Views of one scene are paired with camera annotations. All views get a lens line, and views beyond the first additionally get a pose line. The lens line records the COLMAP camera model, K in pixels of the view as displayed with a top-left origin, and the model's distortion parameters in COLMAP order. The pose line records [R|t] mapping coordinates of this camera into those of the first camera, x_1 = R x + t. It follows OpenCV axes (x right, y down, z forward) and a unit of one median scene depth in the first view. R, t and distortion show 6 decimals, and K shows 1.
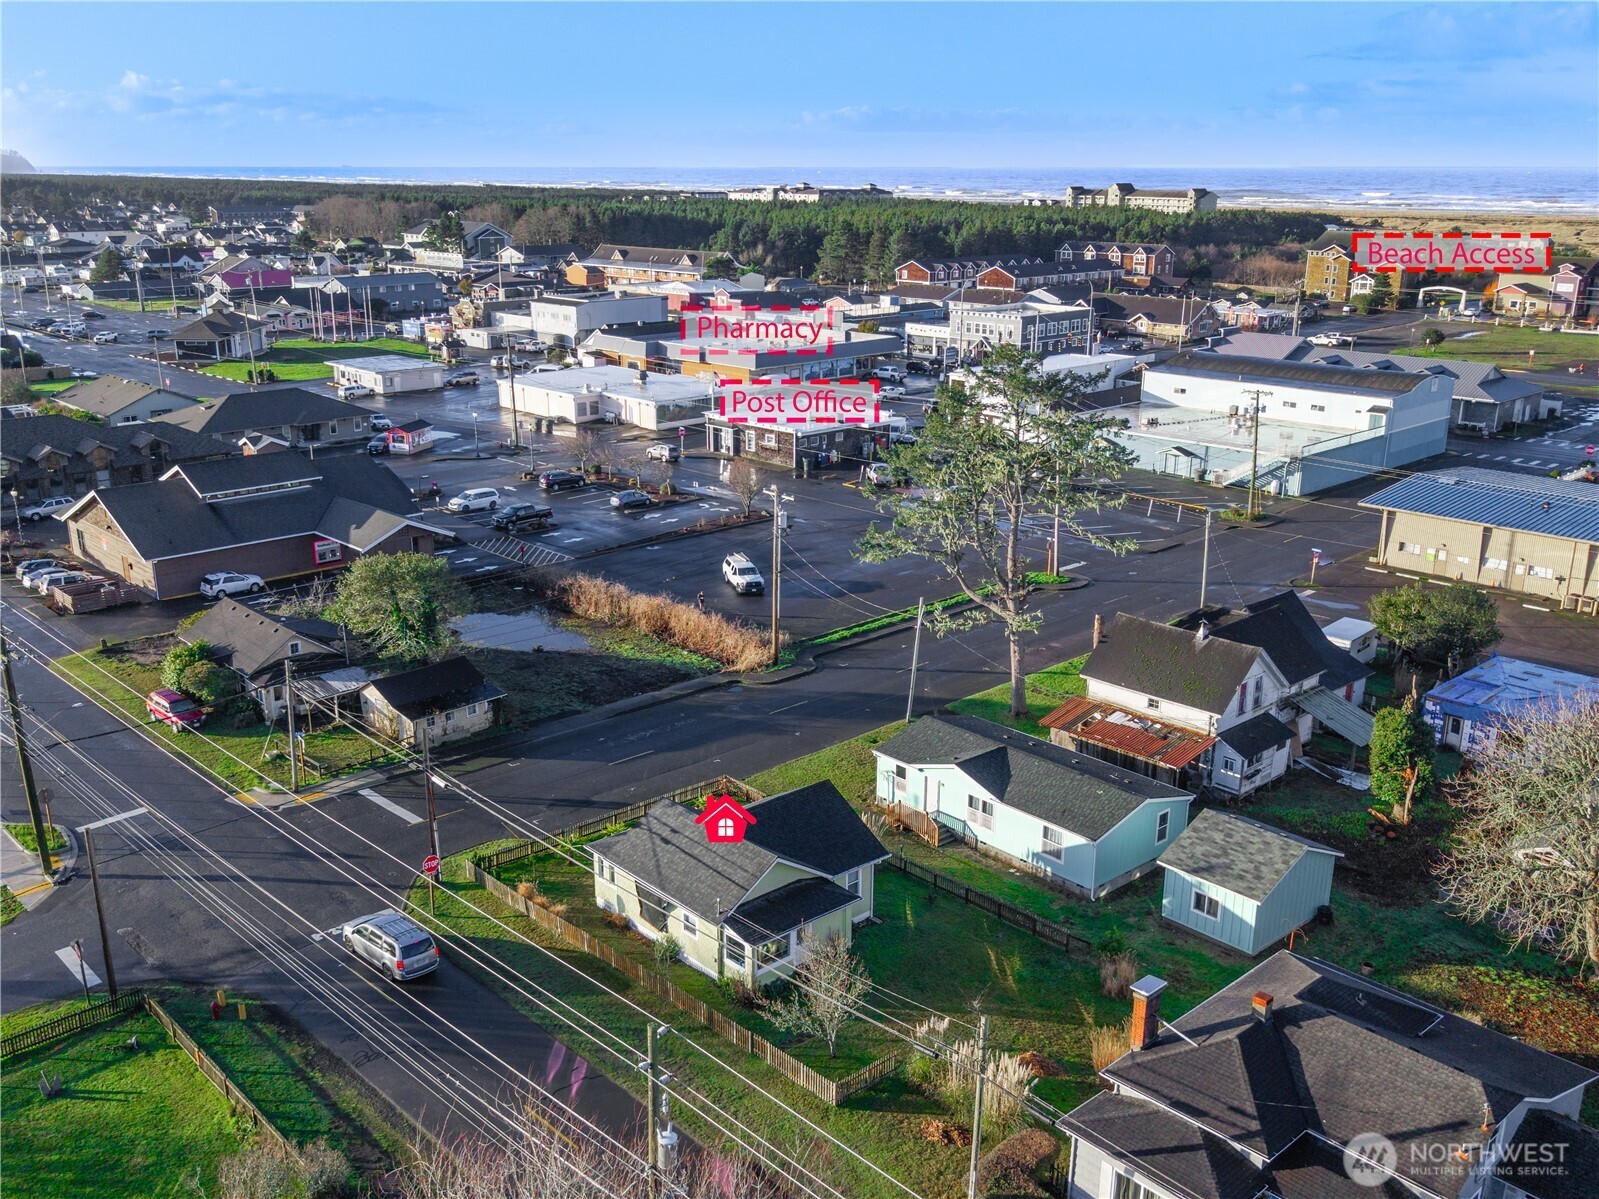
lens RADIAL K [[1572.1, 0, 799.5], [0, 1572.1, 599.5], [0, 0, 1]] dist [-0.033546, 0.001449]
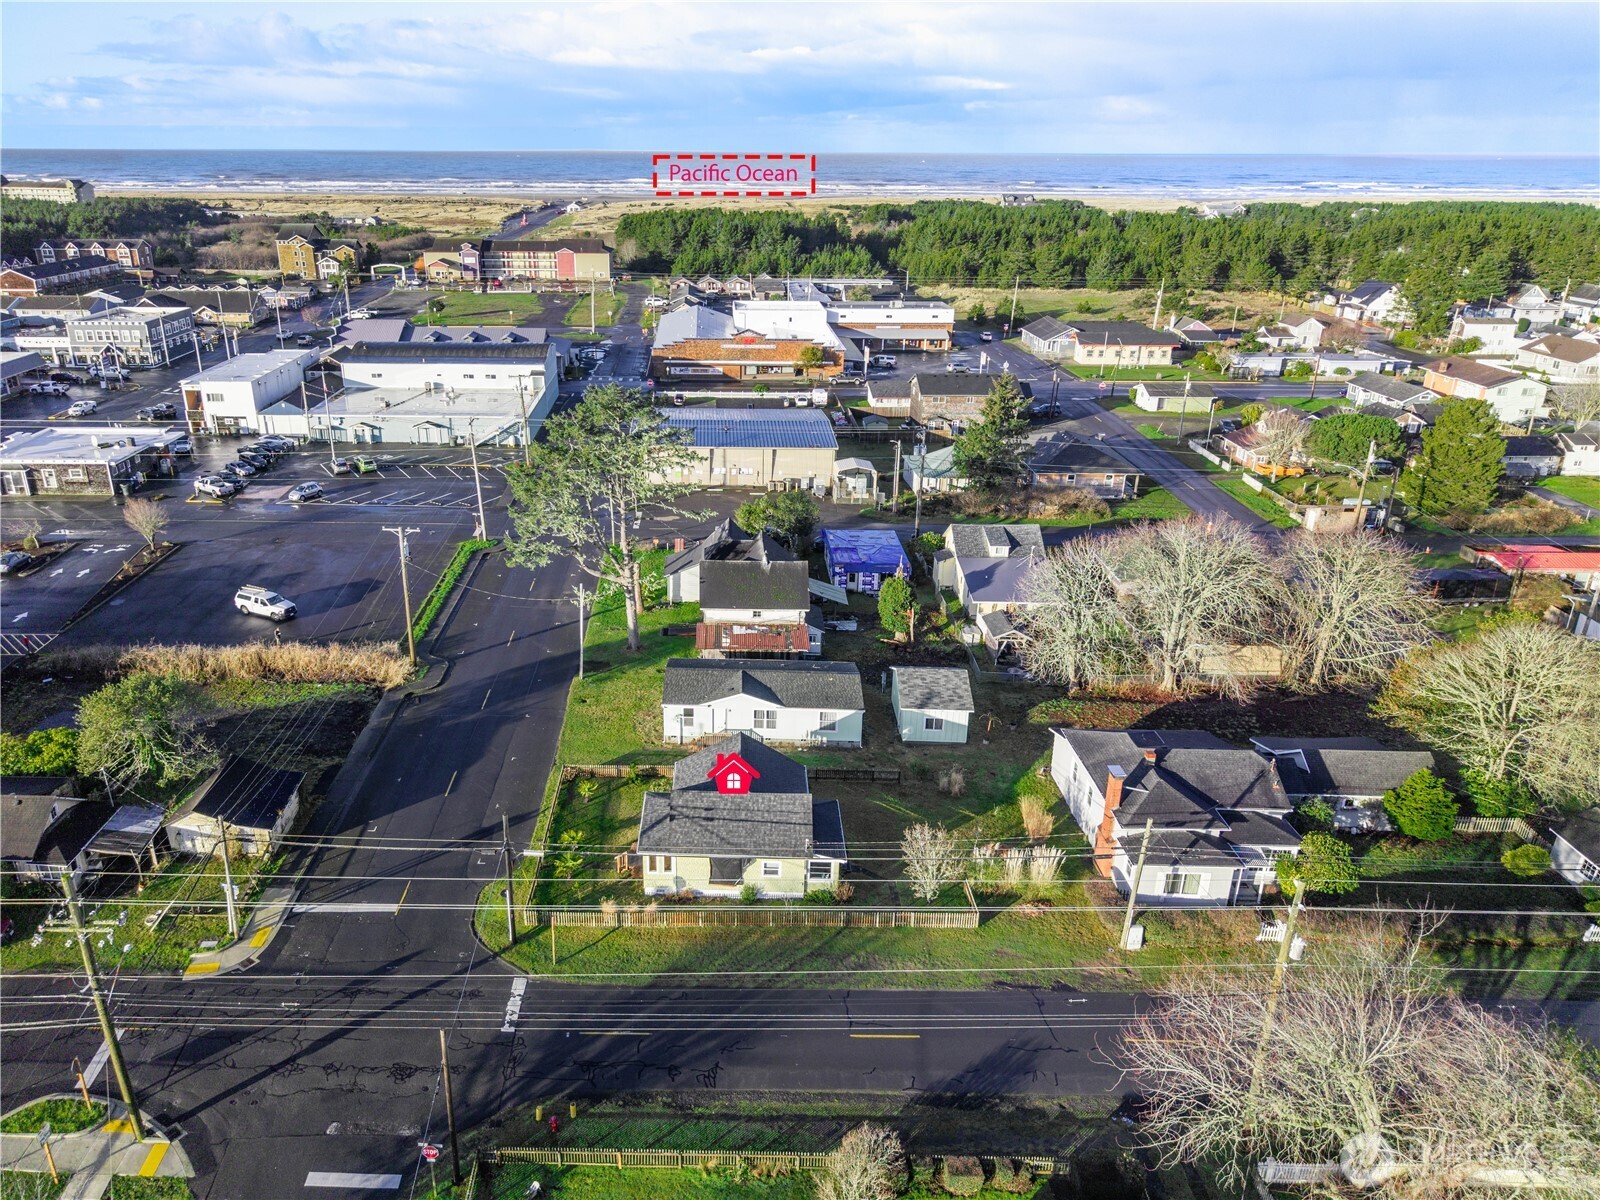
lens RADIAL K [[1133.3, 0, 800.0], [0, 1133.3, 600.0], [0, 0, 1]] dist [-0.001660, -0.001957]
pose [[0.649773, -0.264277, 0.712708, -0.358008], [0.184464, 0.964410, 0.189435, -0.099938], [-0.737407, 0.008379, 0.675397, 0.175608]]
